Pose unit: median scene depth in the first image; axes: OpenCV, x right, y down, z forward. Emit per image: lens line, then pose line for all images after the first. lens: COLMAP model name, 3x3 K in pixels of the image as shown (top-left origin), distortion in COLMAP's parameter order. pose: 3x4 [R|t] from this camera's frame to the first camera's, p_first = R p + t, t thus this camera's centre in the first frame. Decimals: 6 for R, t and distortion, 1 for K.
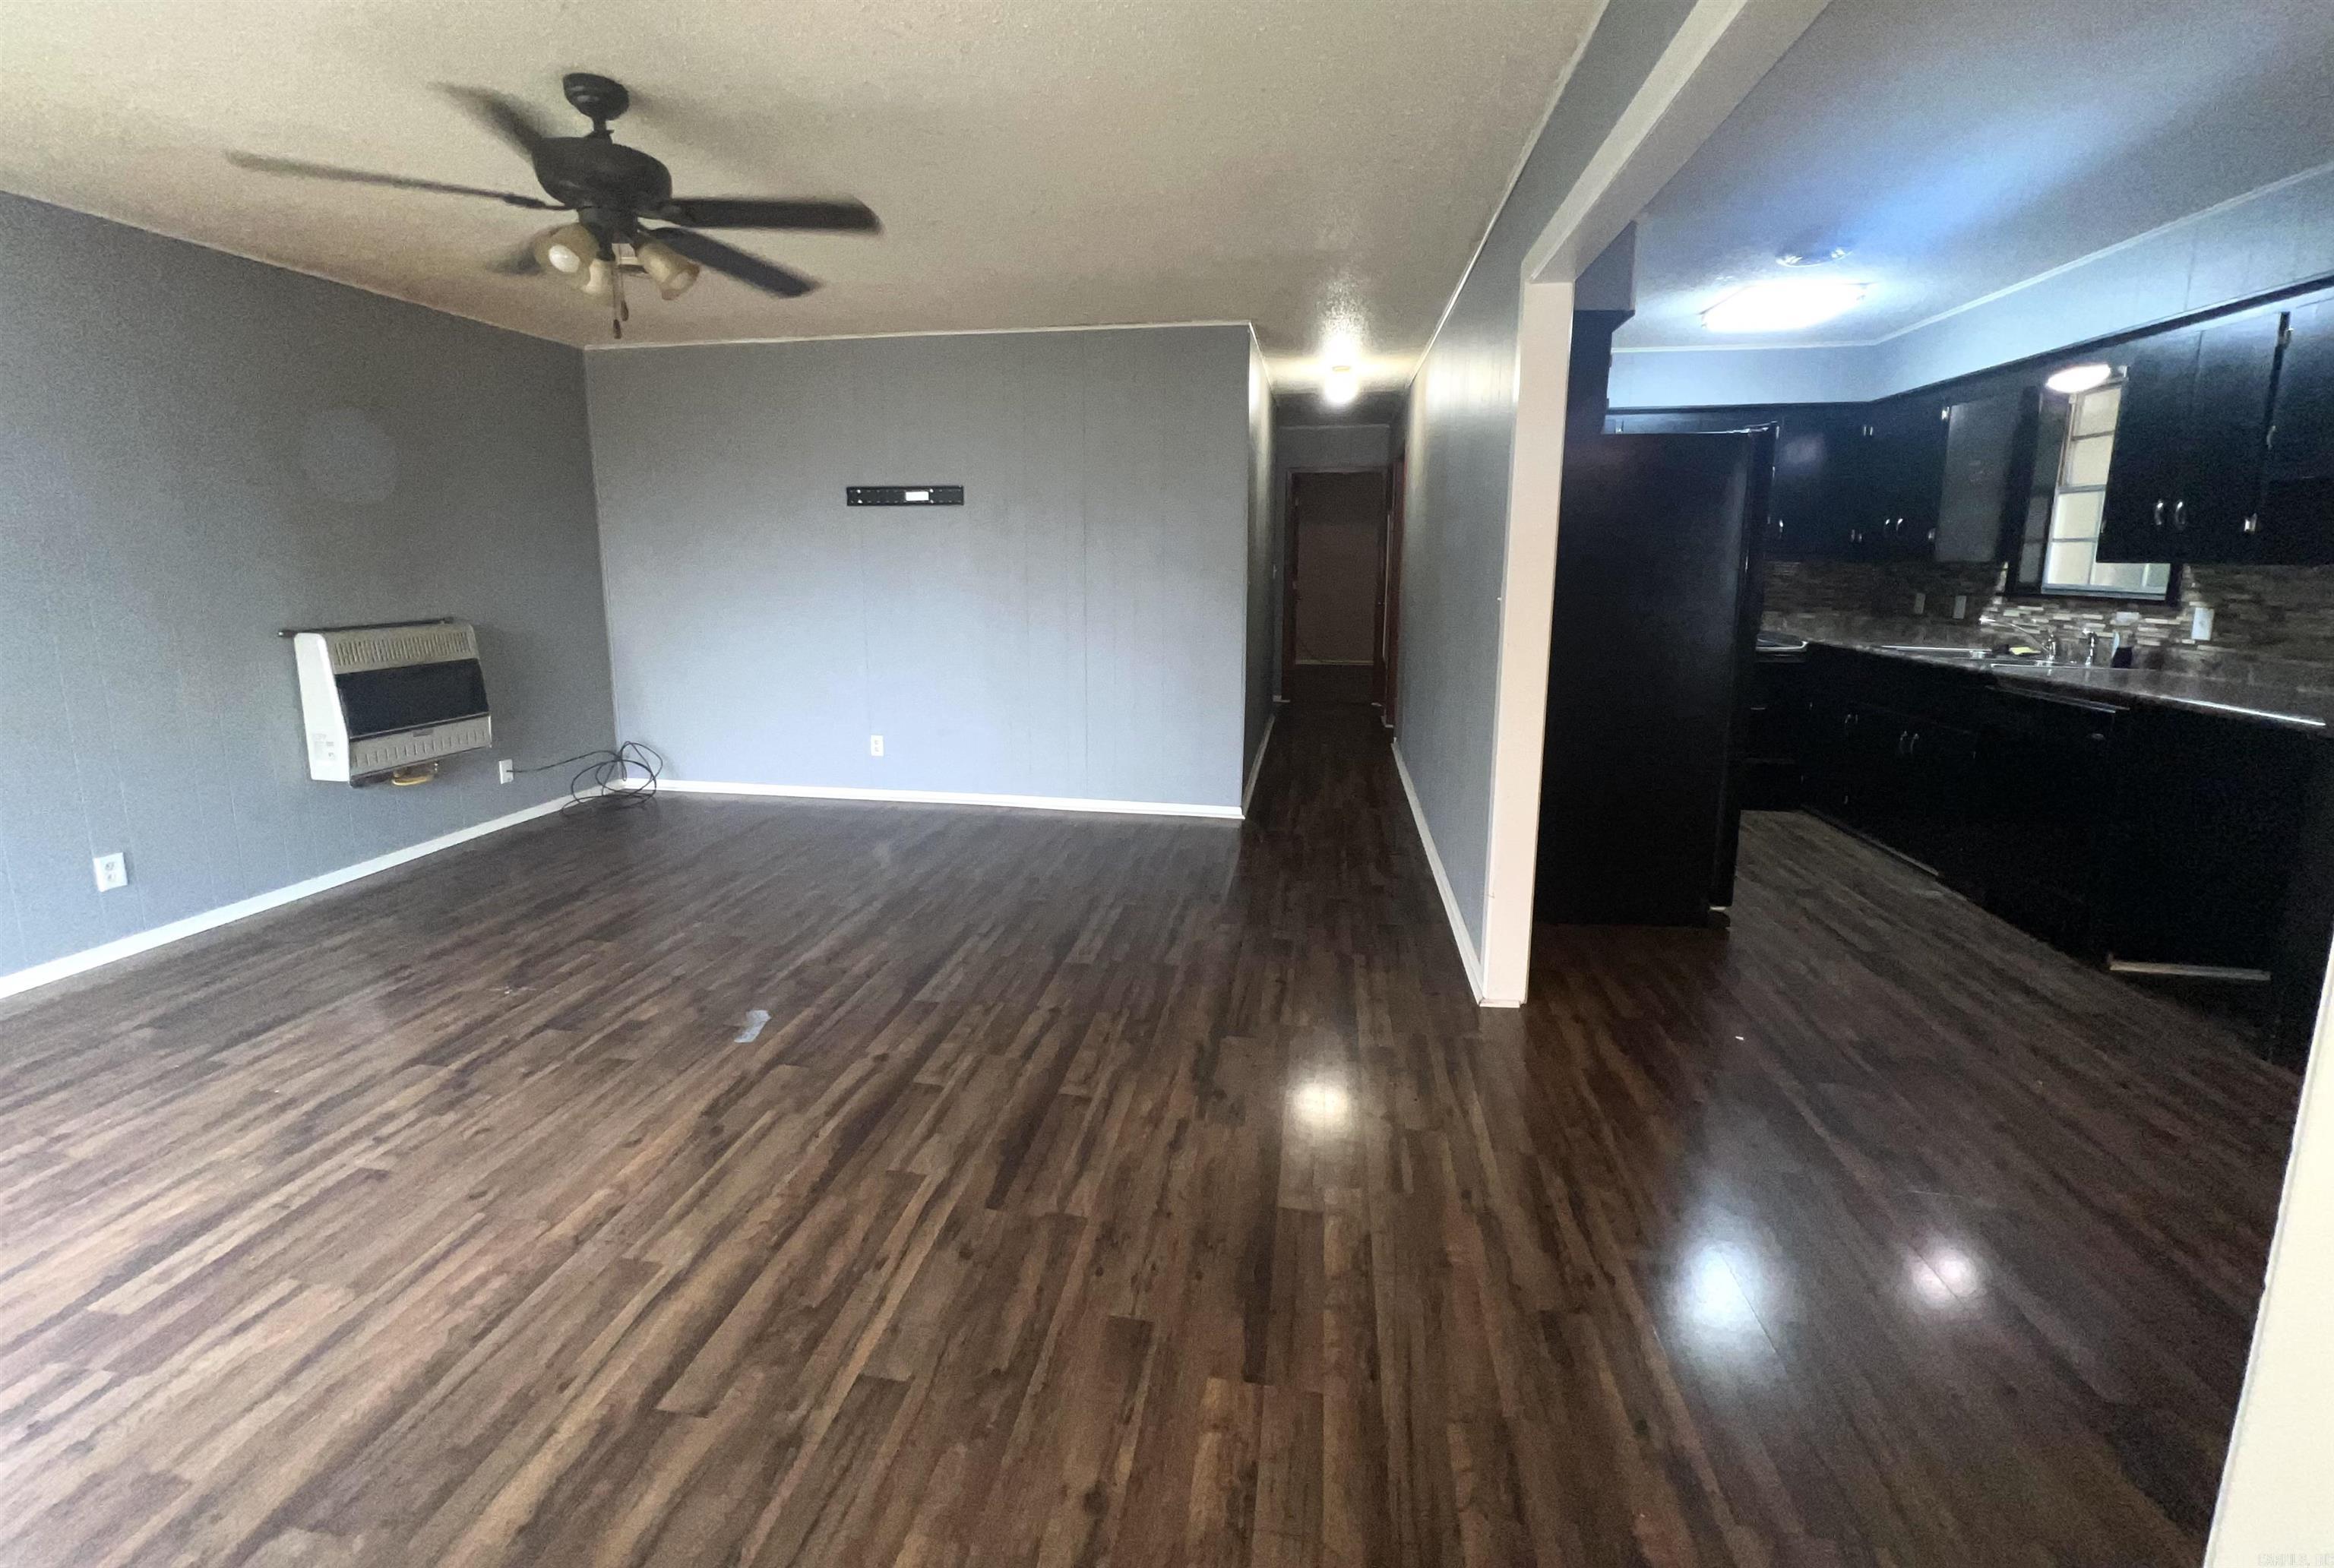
lens RADIAL K [[939.0, 0, 1167.4], [0, 939.0, 699.5], [0, 0, 1]] dist [0.001185, 0.000726]
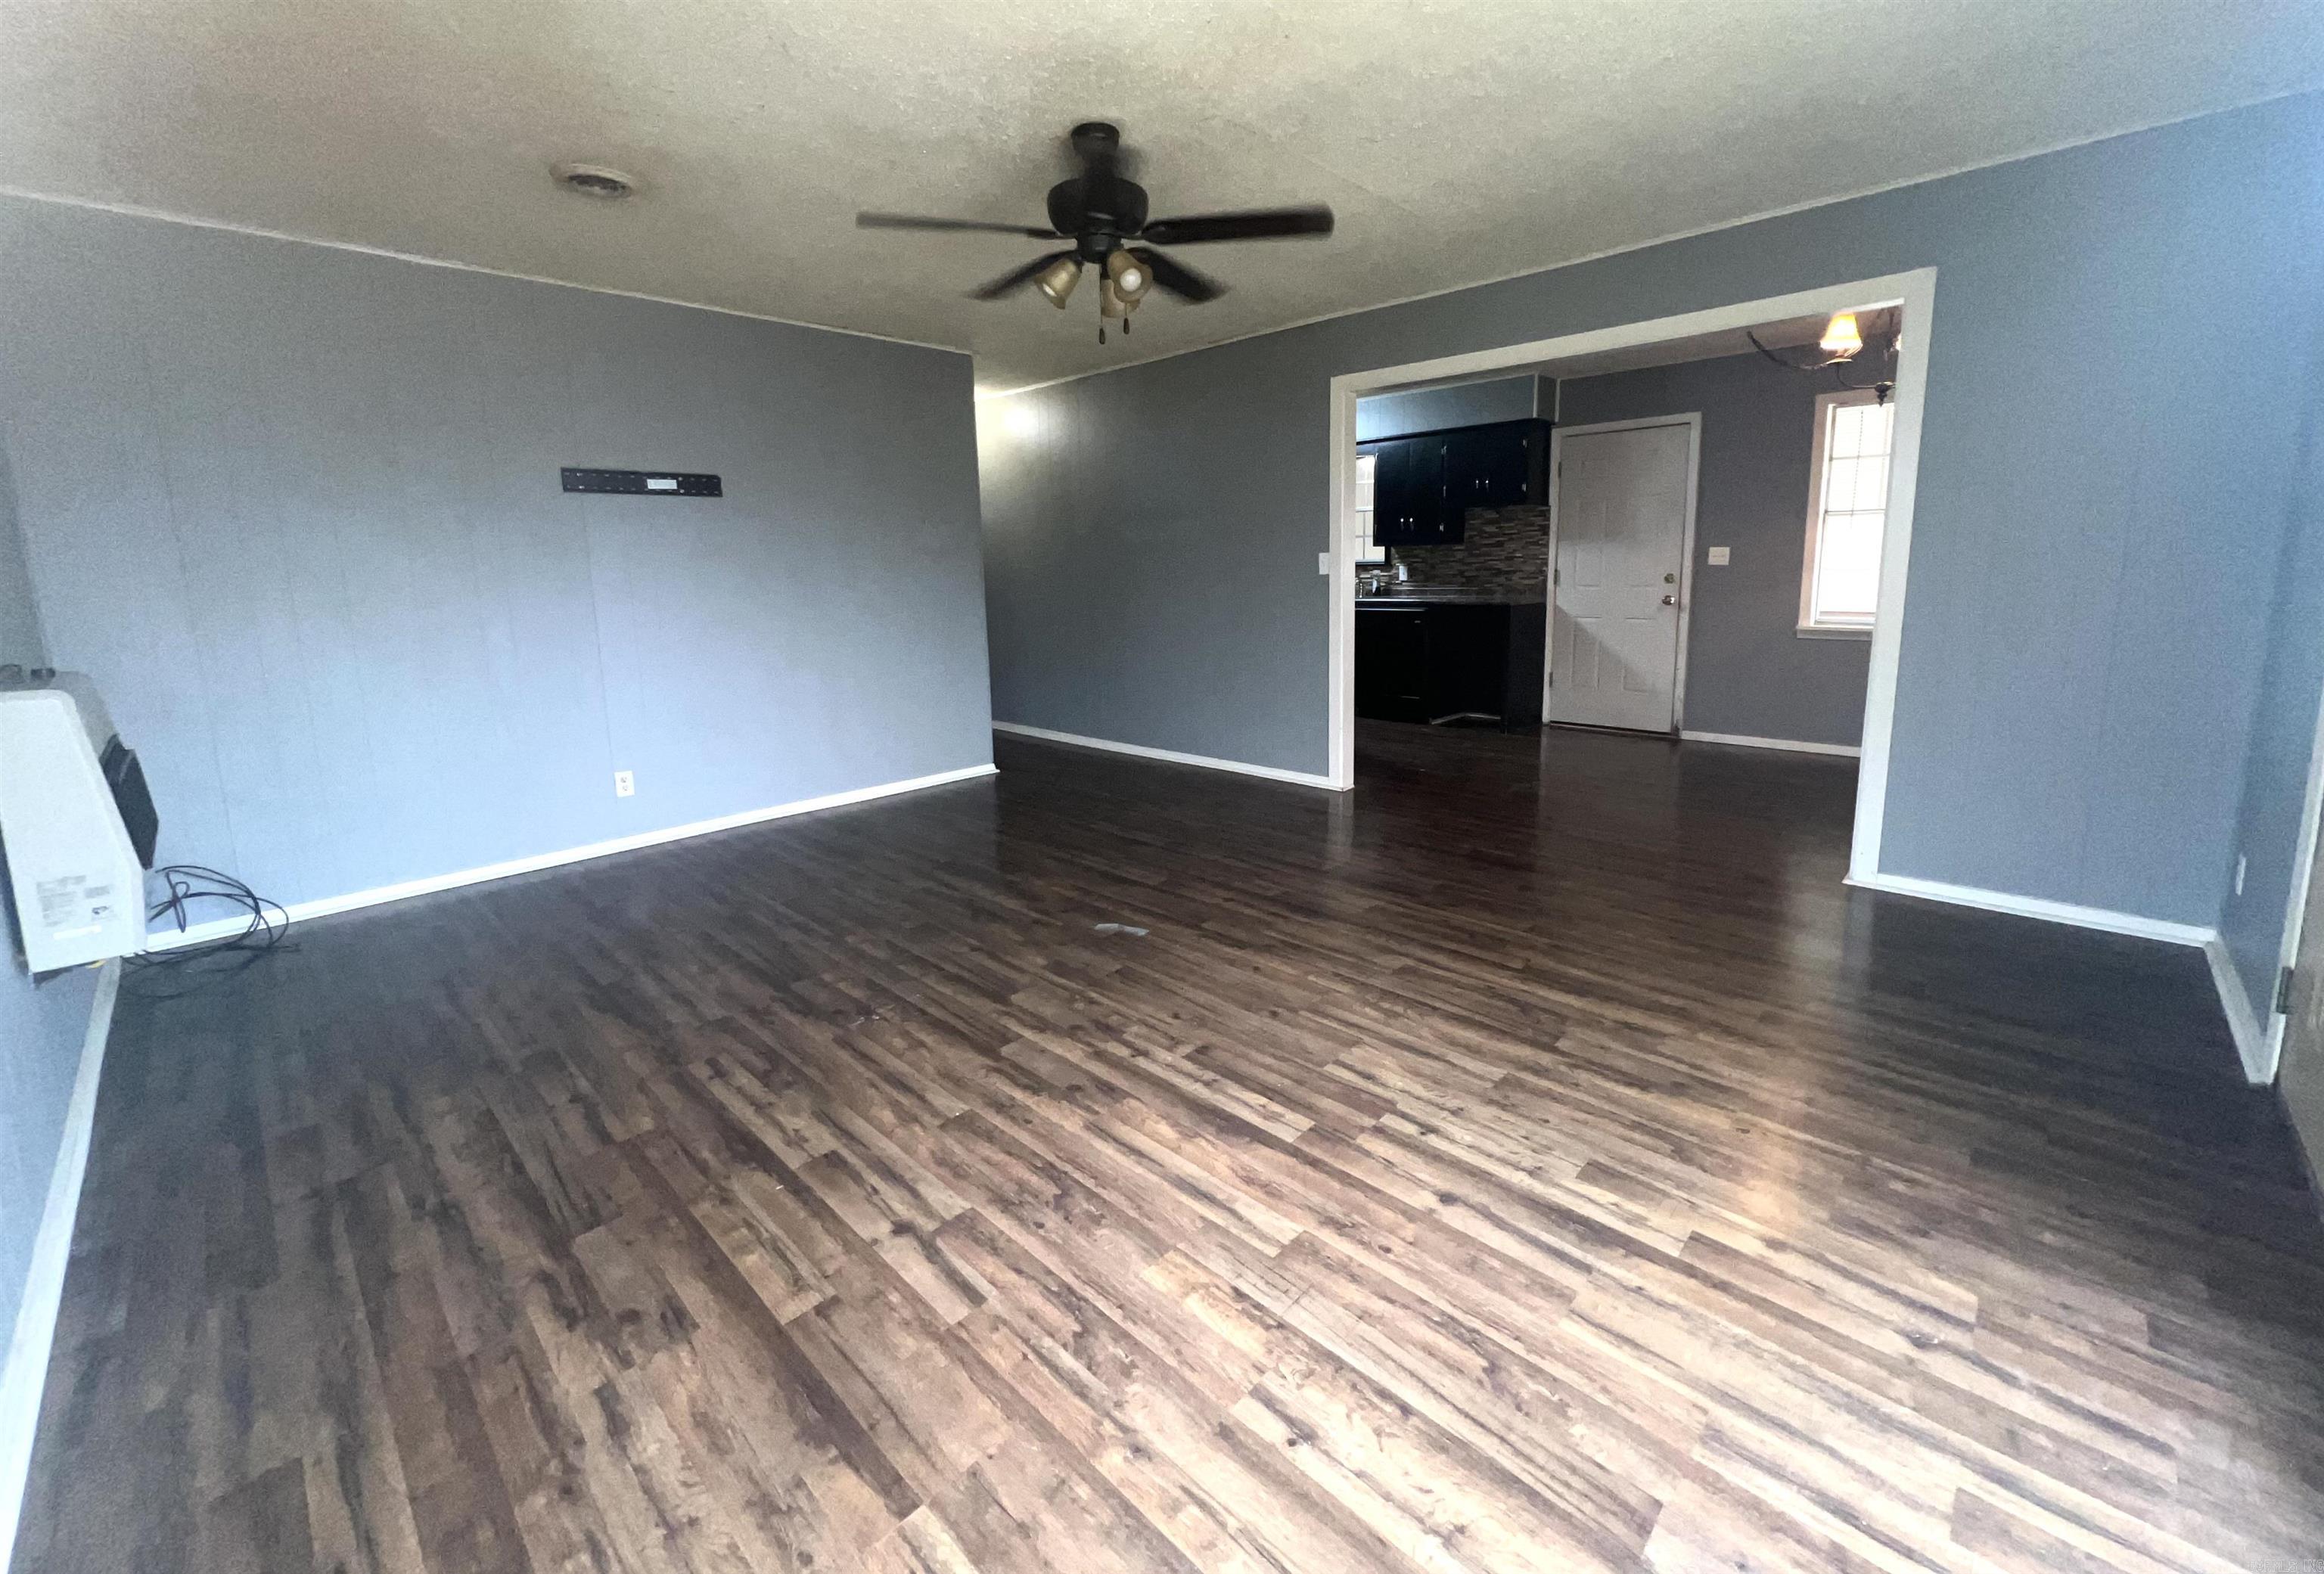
lens RADIAL K [[959.5, 0, 1134.5], [0, 959.5, 723.1], [0, 0, 1]] dist [-0.001258, -0.000039]
pose [[0.561514, -0.149837, 0.813788, -1.167047], [0.152593, 0.985352, 0.076136, 0.000779], [-0.813276, 0.081427, 0.576153, 0.225724]]
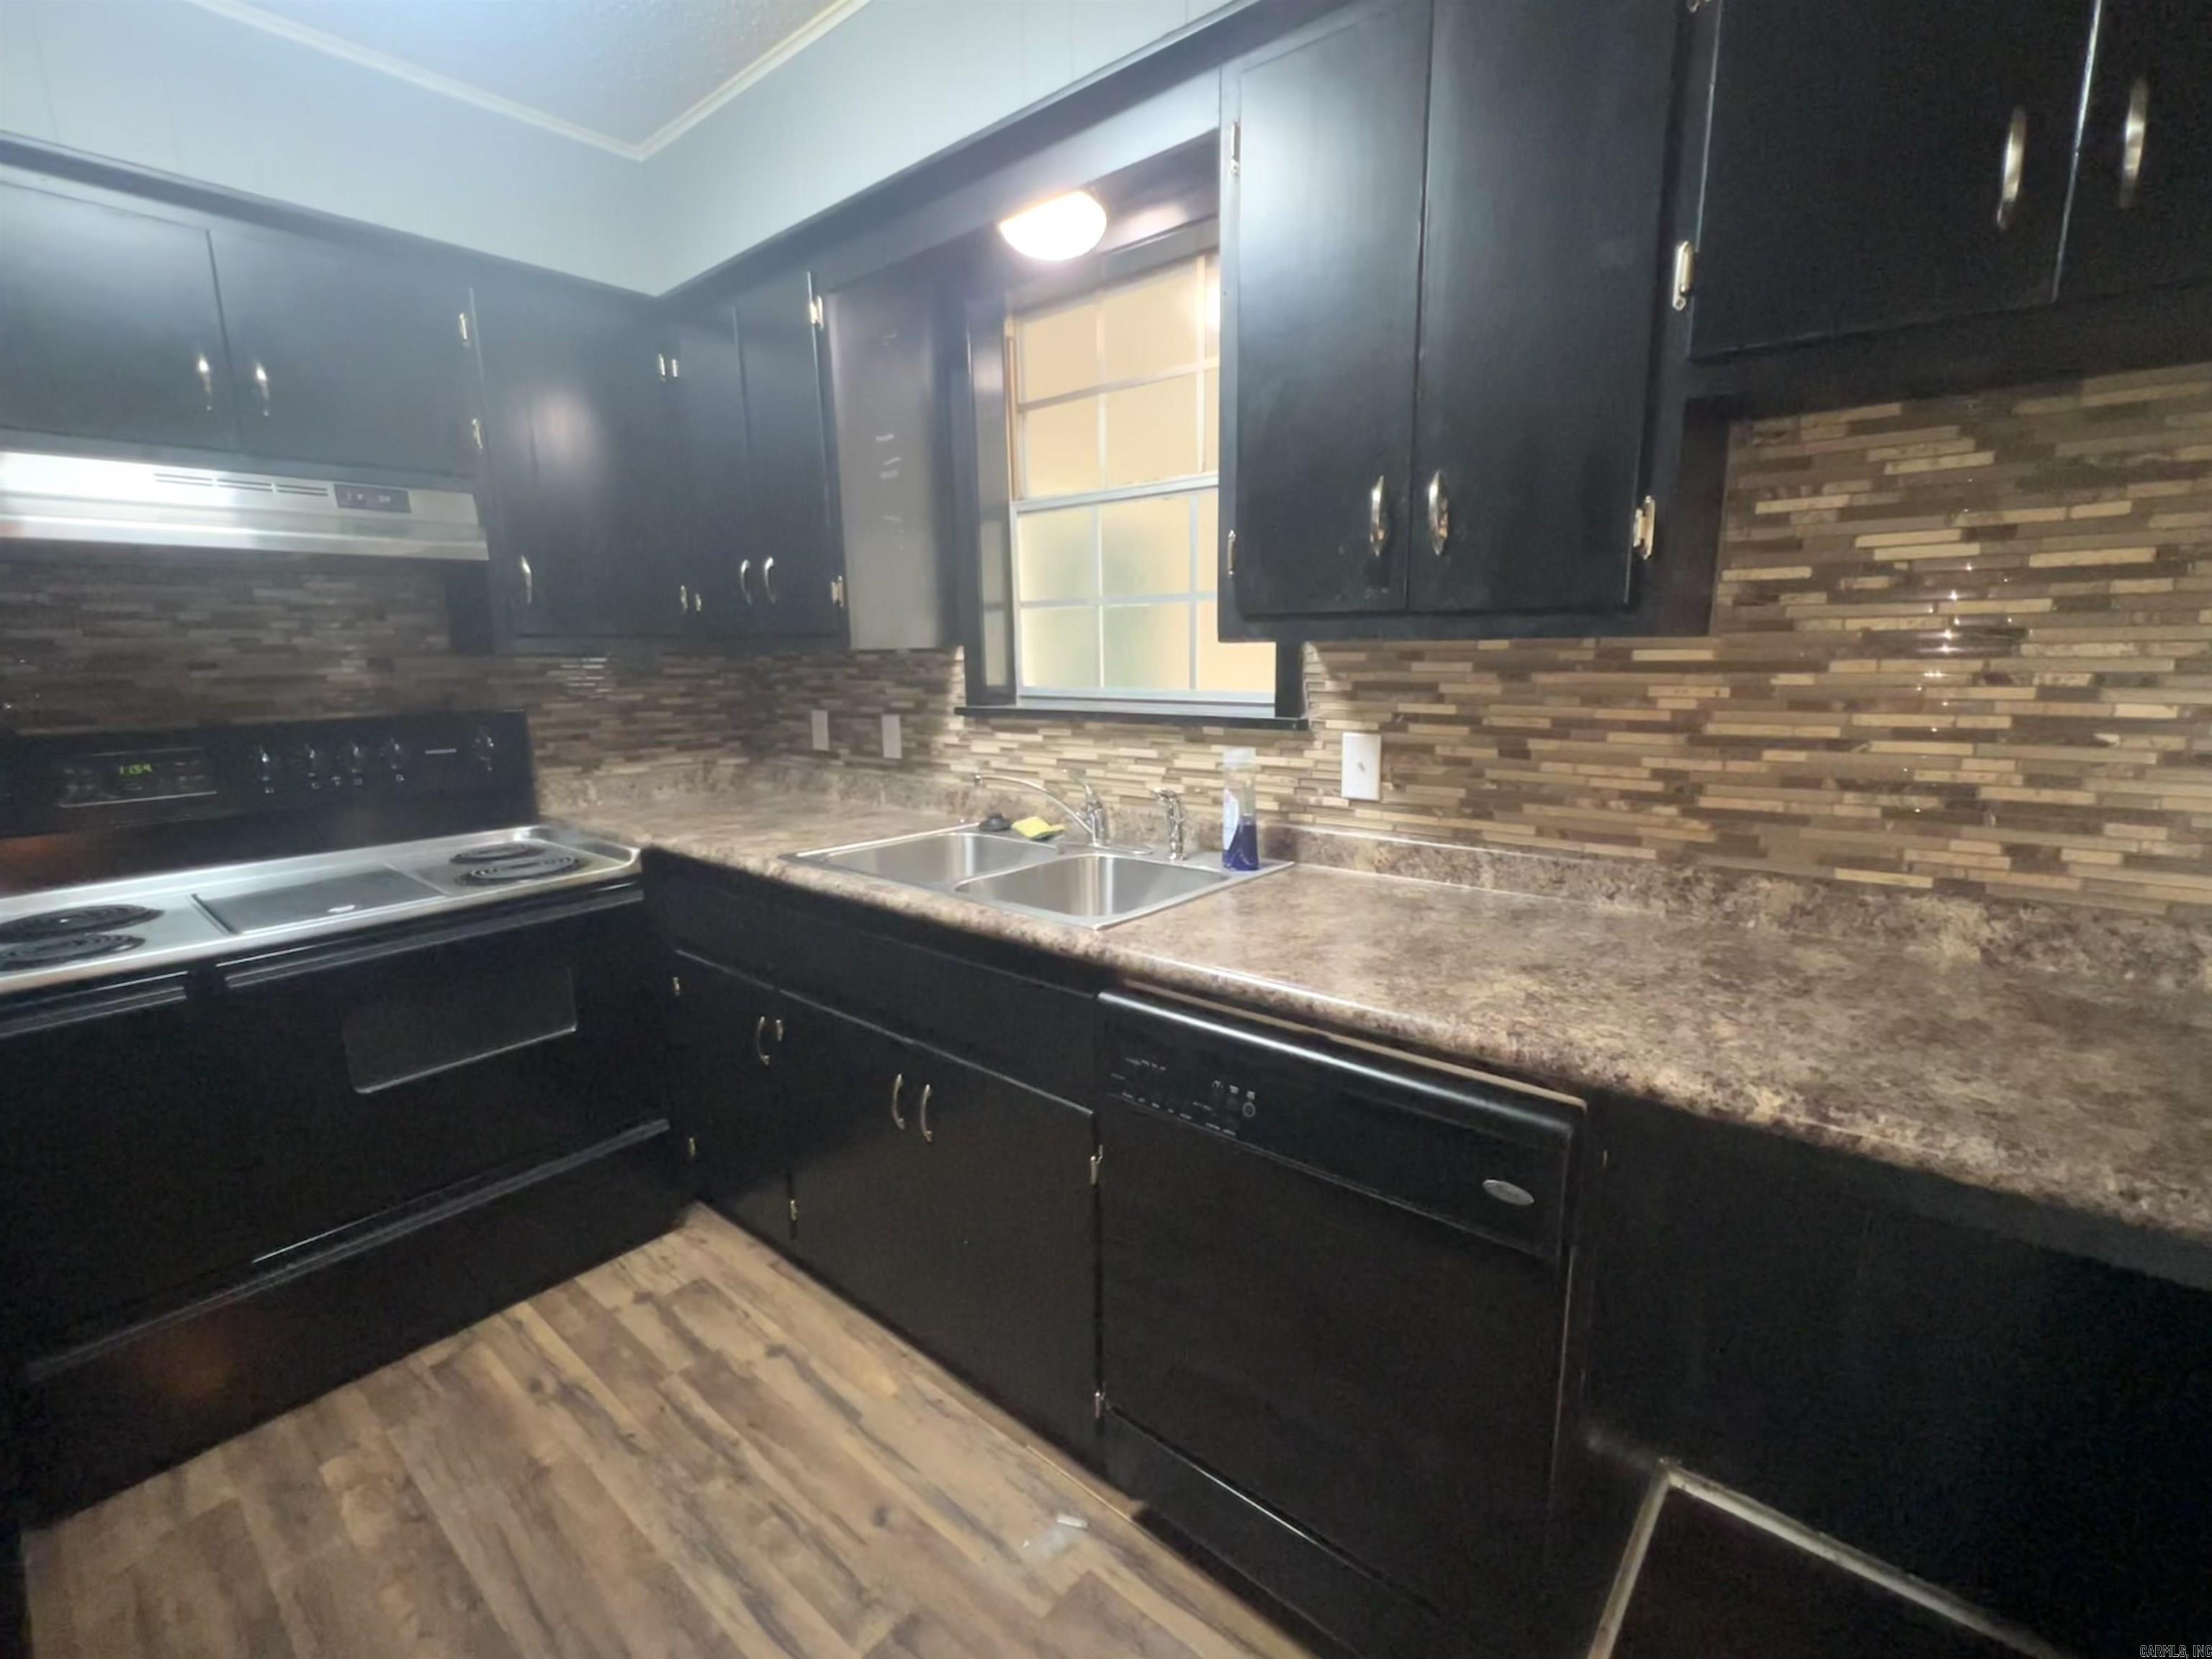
lens RADIAL K [[944.2, 0, 1090.8], [0, 944.2, 821.8], [0, 0, 1]] dist [-0.001676, -0.000242]
pose [[0.517180, -0.169459, 0.838933, 0.607999], [0.149332, 0.983034, 0.106507, -0.122456], [-0.842748, 0.070196, 0.533711, 0.847362]]
